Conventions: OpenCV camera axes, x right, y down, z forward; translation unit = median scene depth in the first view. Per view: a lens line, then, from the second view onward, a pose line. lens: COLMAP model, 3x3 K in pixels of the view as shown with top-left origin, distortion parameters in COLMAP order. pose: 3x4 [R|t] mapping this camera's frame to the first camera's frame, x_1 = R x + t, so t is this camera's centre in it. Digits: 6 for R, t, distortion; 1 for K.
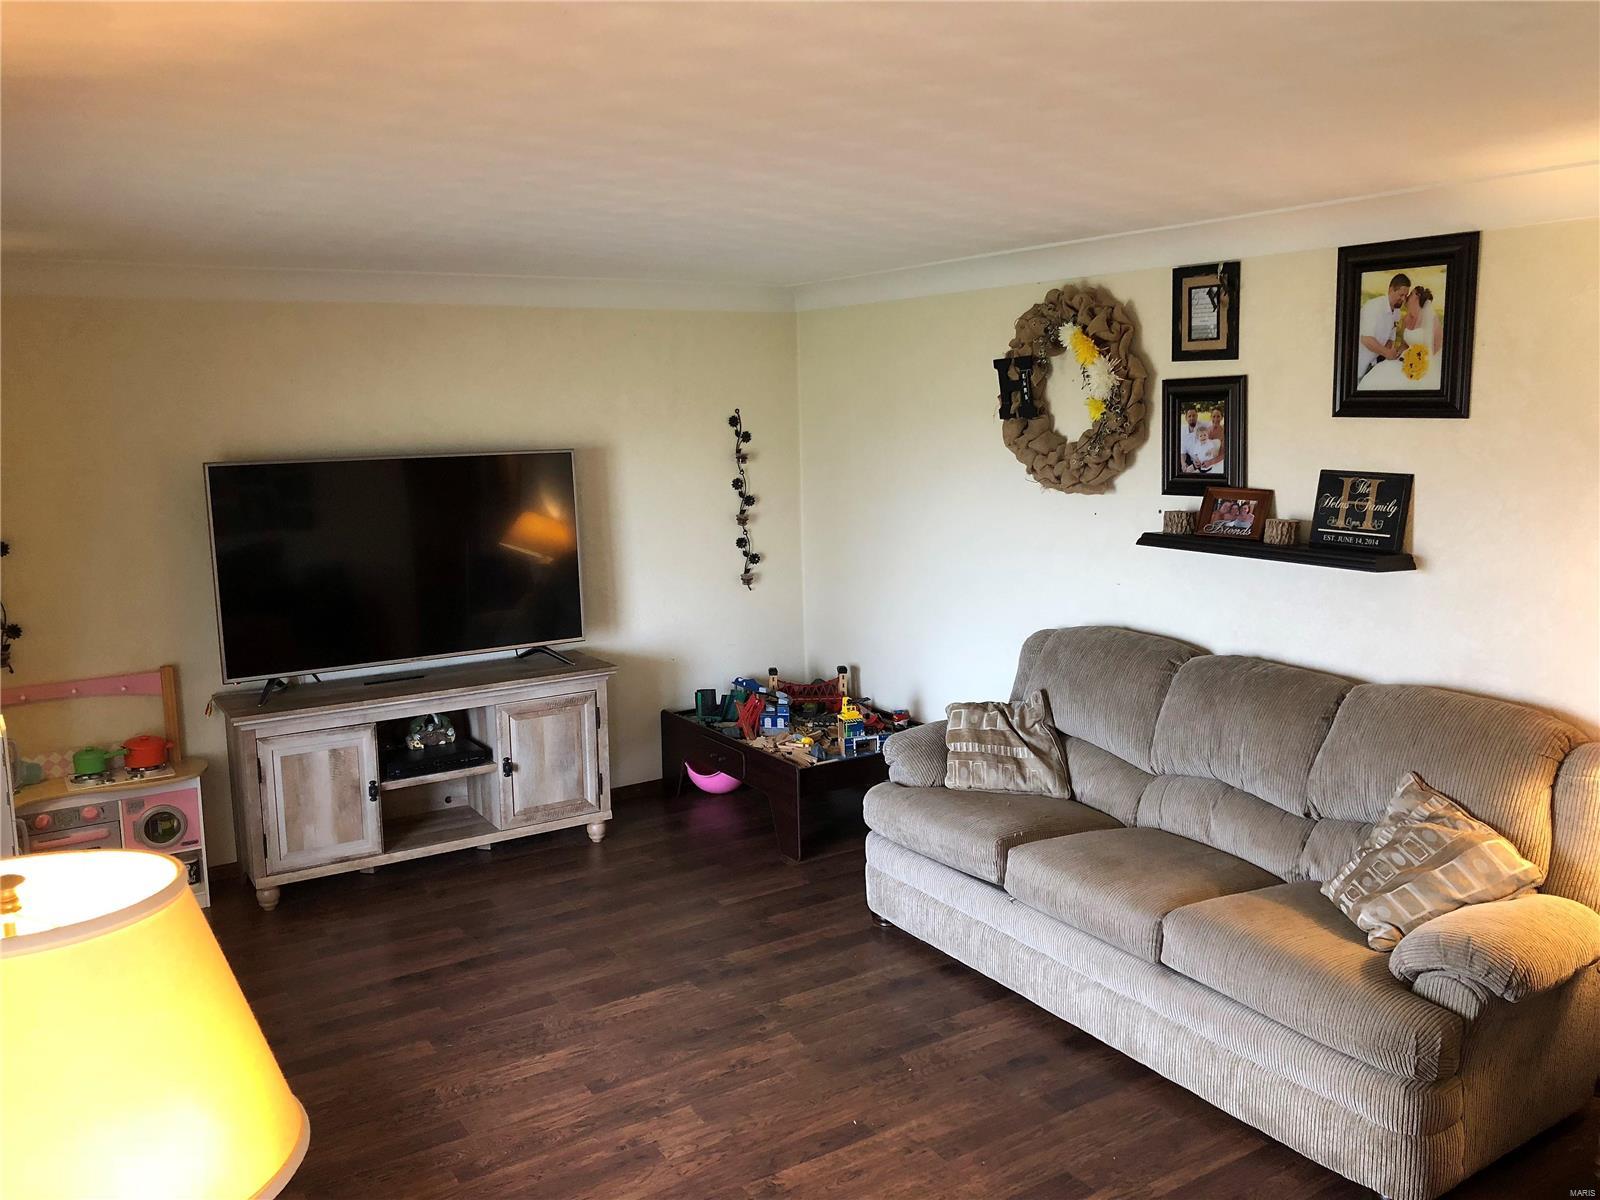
lens RADIAL K [[1318.9, 0, 852.2], [0, 1318.9, 602.6], [0, 0, 1]] dist [0.022834, 0.009930]
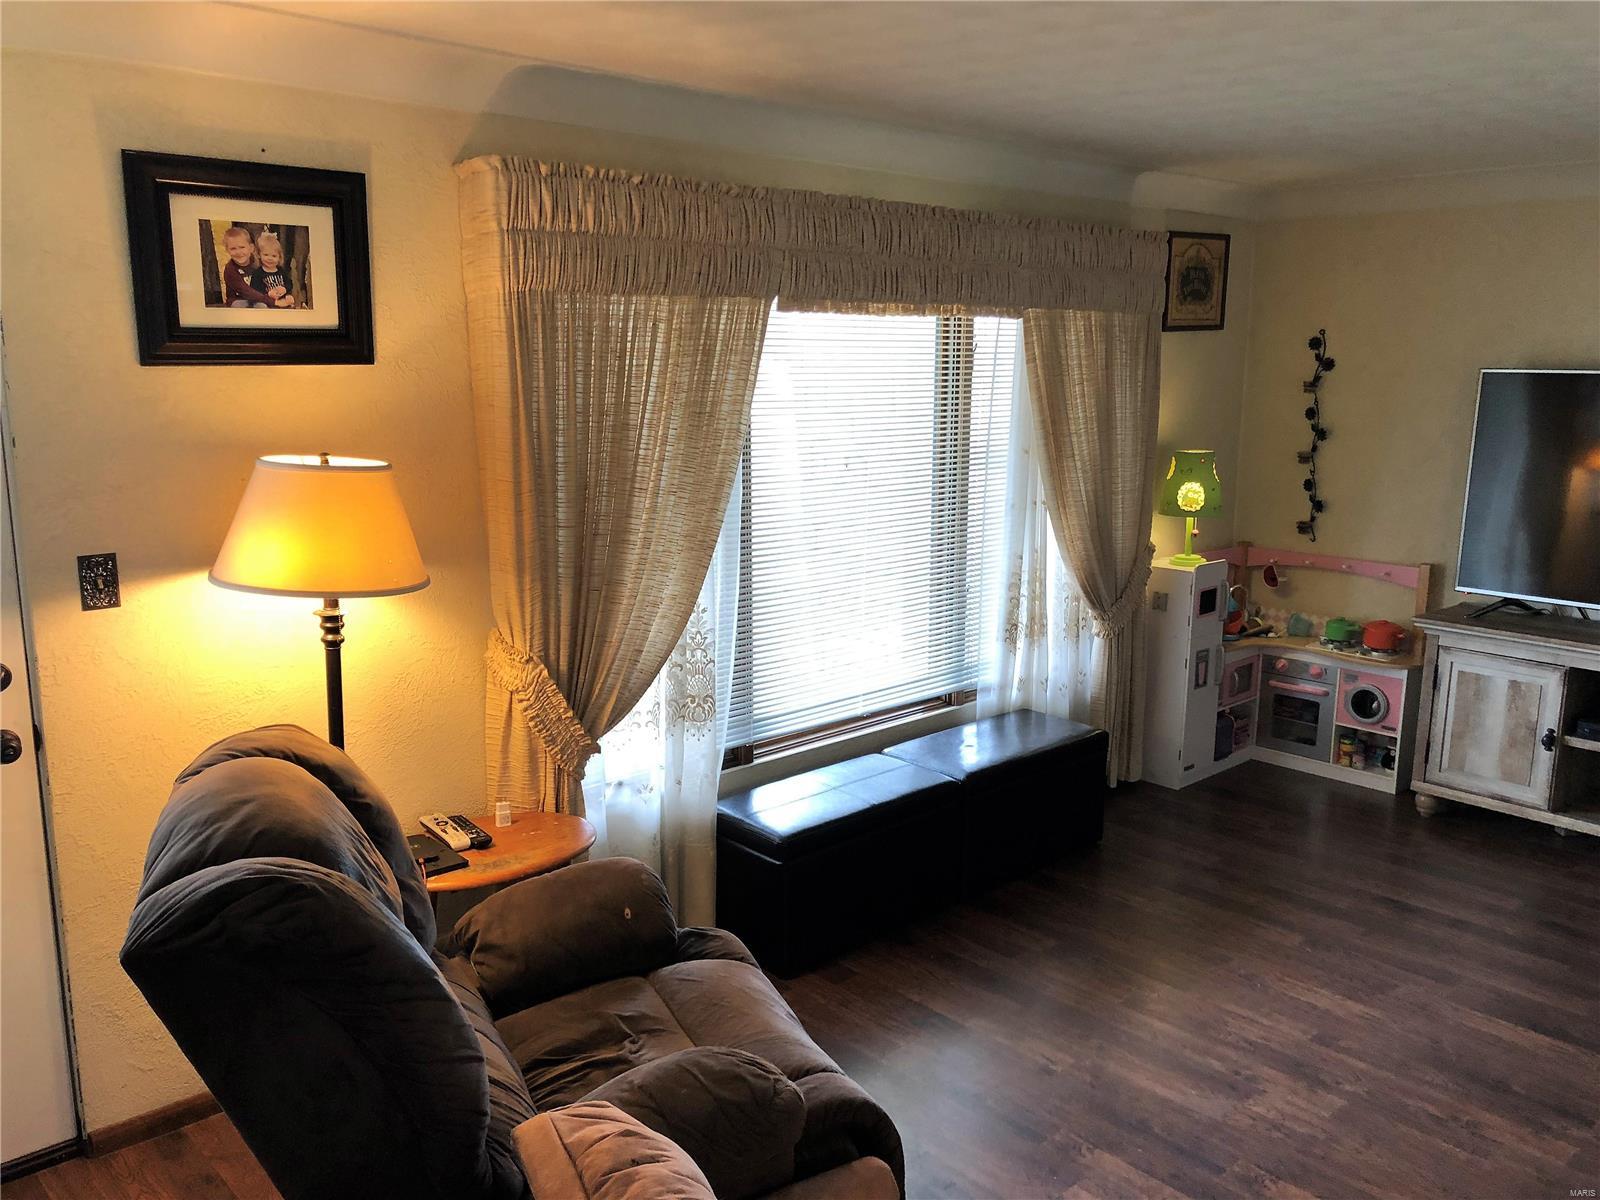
lens RADIAL K [[1286.0, 0, 778.4], [0, 1286.0, 594.6], [0, 0, 1]] dist [0.125999, -0.212184]
pose [[0.163536, 0.193083, -0.967458, 0.414716], [-0.178231, 0.970306, 0.163524, -0.006162], [0.970304, 0.145689, 0.193094, 0.319240]]
